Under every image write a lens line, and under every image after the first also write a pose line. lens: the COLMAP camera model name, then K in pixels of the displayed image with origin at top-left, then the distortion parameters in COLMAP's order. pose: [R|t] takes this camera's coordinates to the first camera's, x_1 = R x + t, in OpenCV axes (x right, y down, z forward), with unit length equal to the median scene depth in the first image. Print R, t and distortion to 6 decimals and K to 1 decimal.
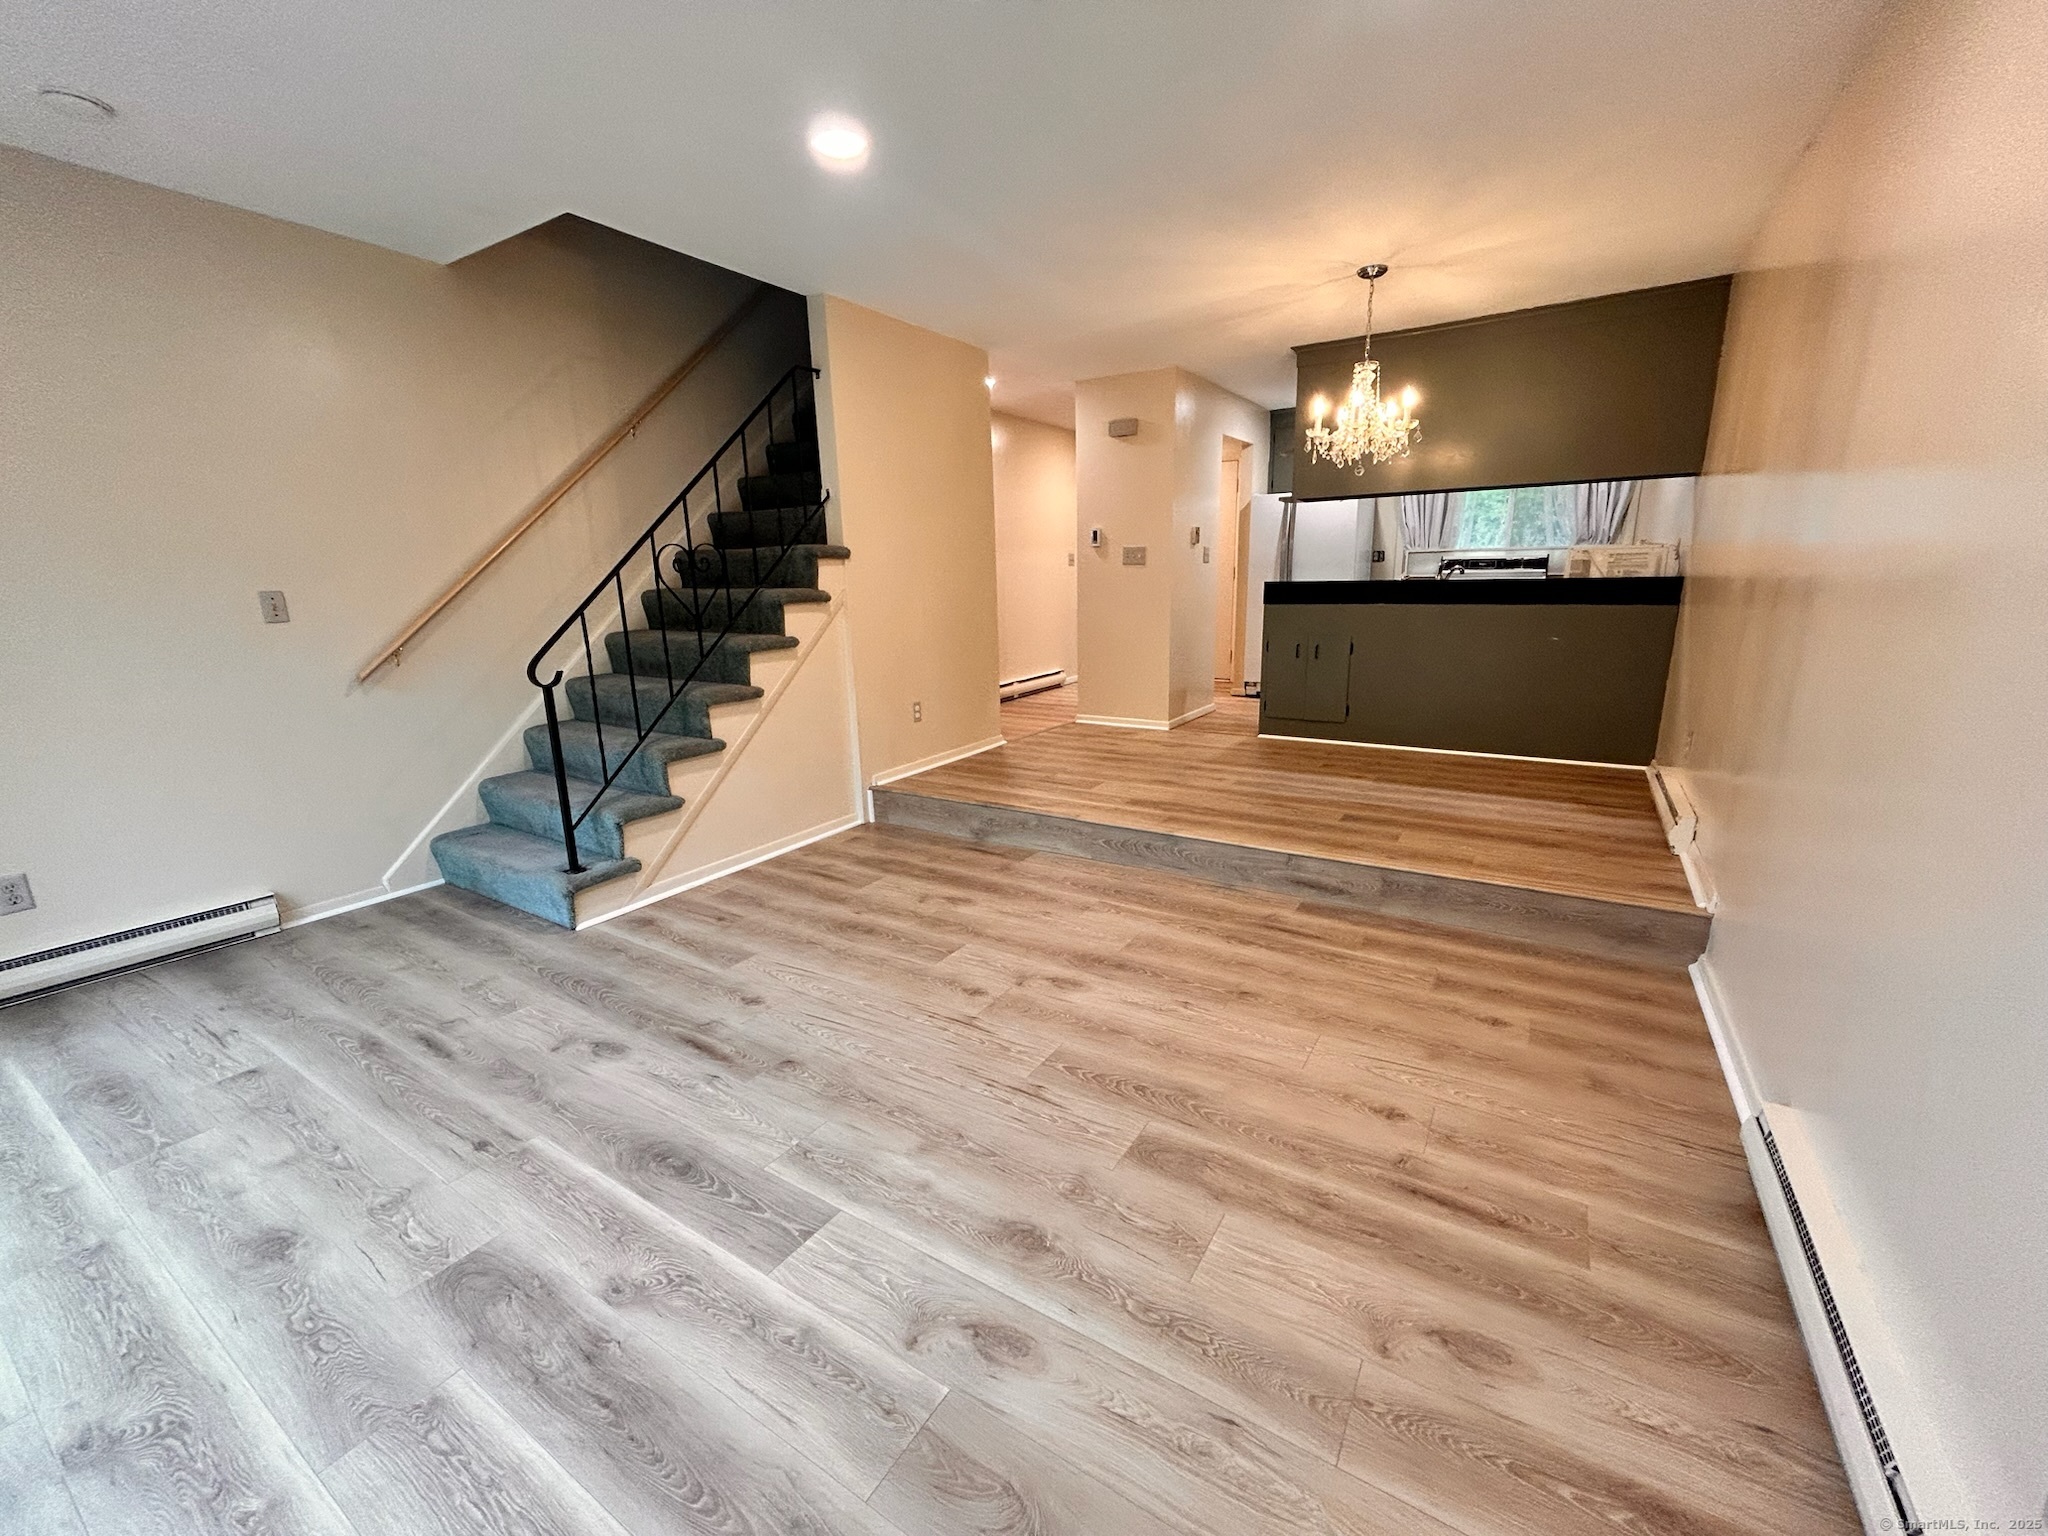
lens RADIAL K [[833.7, 0, 1020.3], [0, 833.7, 764.2], [0, 0, 1]] dist [-0.000743, 0.000870]
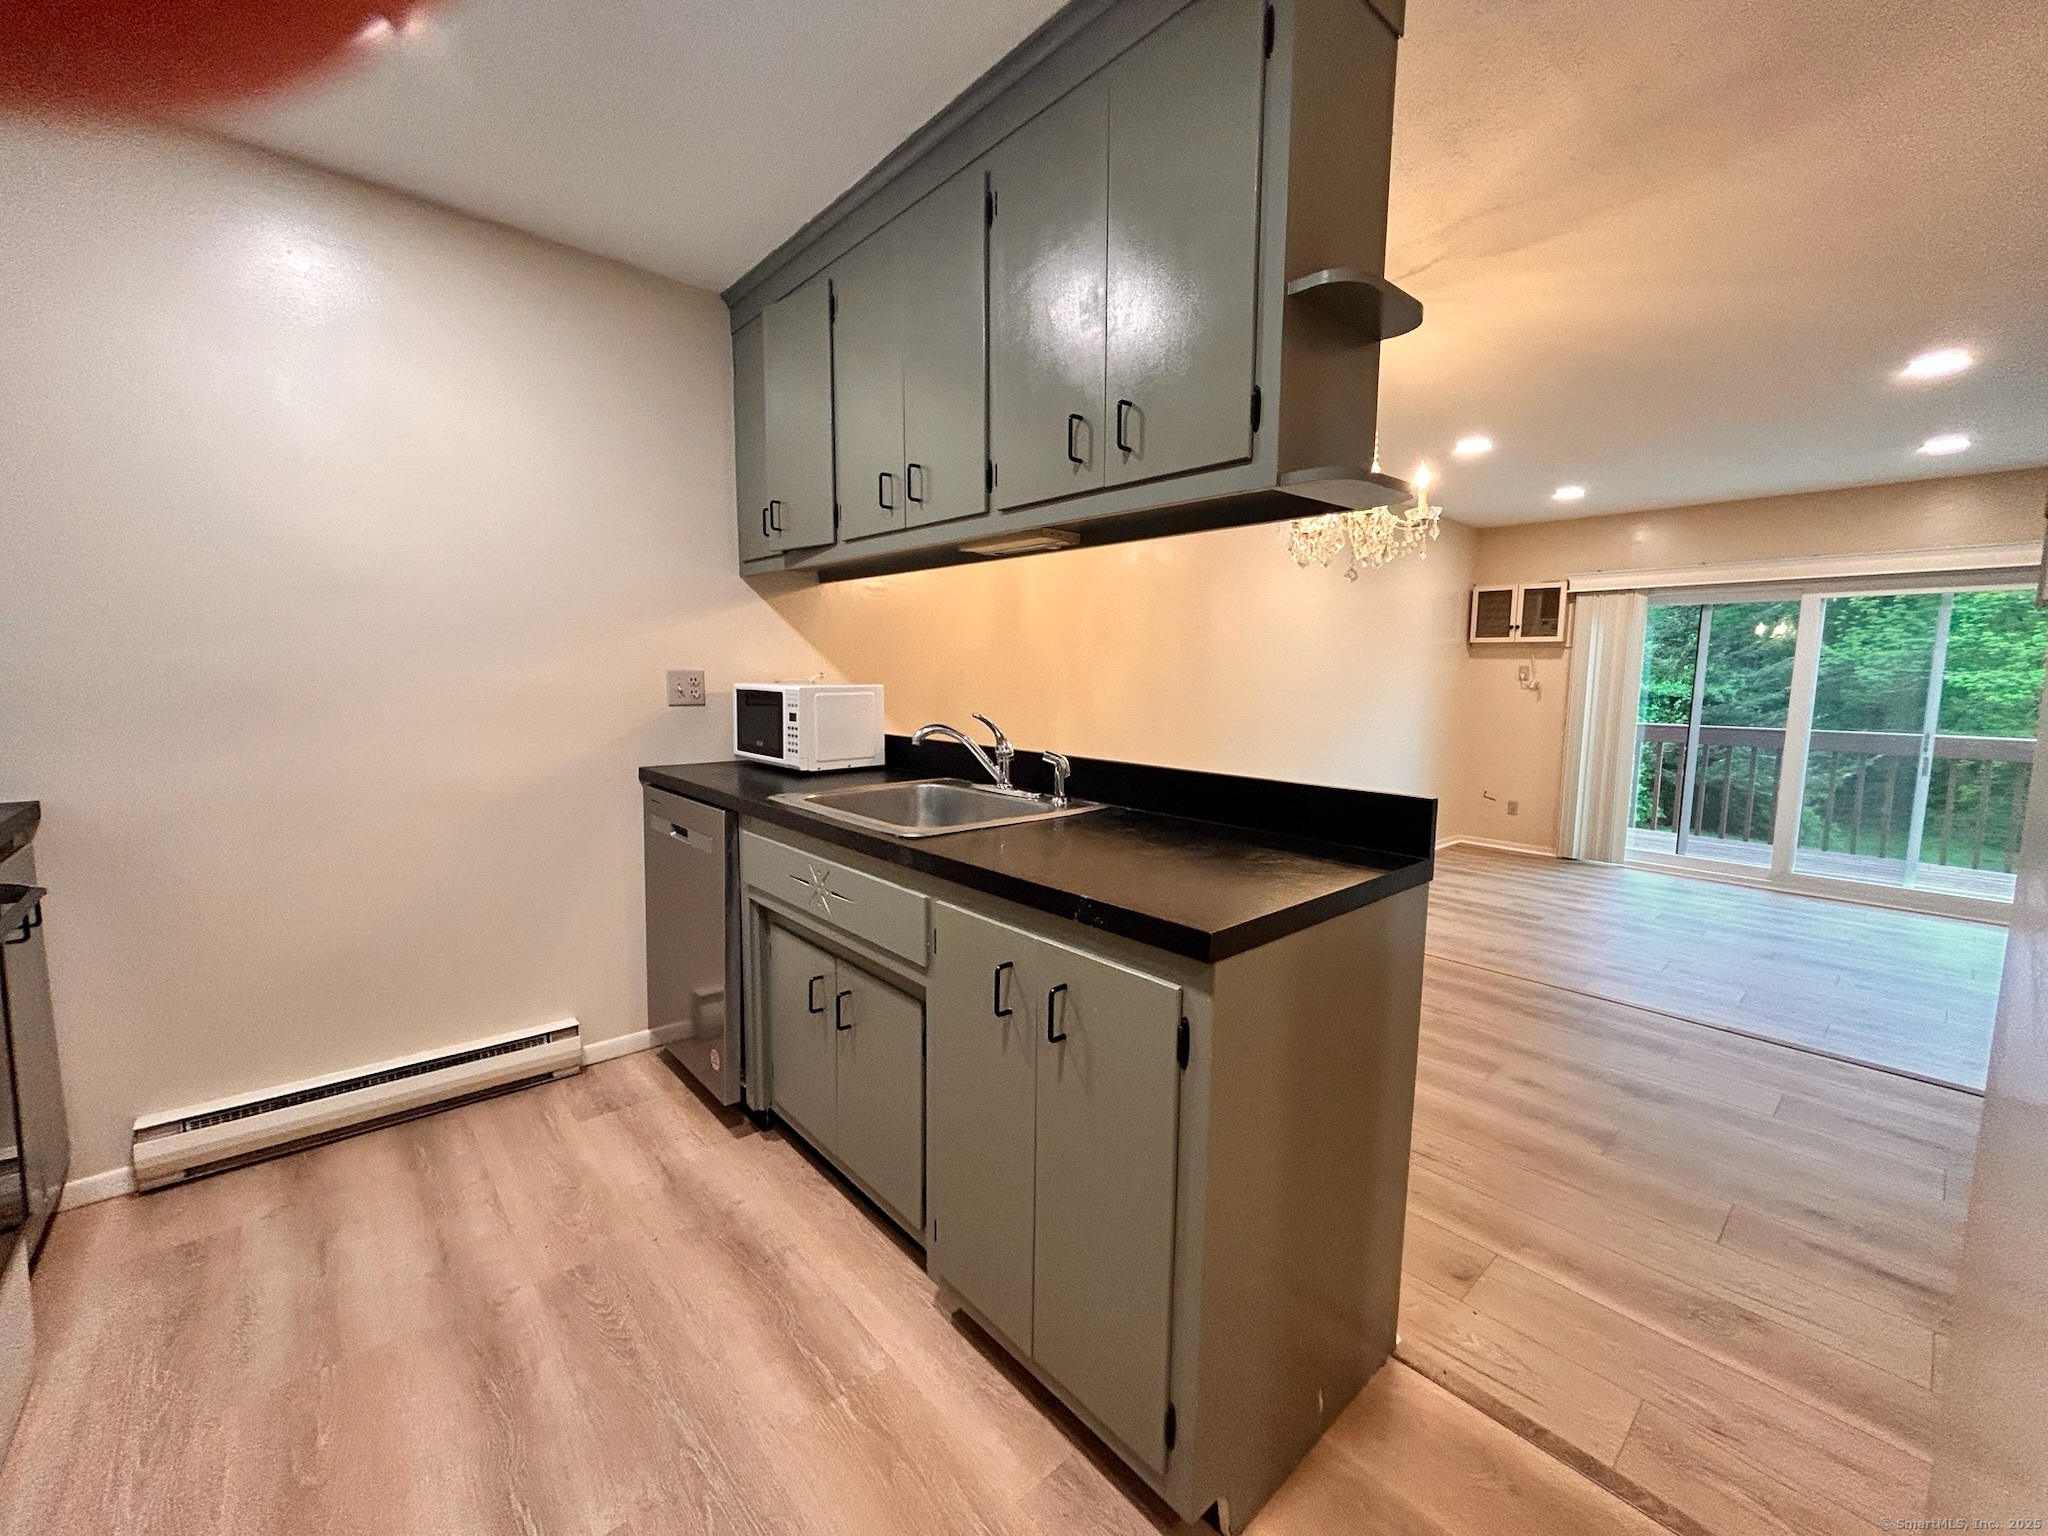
lens RADIAL K [[833.7, 0, 1020.3], [0, 833.7, 764.2], [0, 0, 1]] dist [-0.000743, 0.000870]
pose [[-0.961457, -0.019226, 0.274281, 1.001602], [0.070915, 0.946464, 0.314924, -0.923309], [-0.265652, 0.322237, -0.908621, 3.660392]]
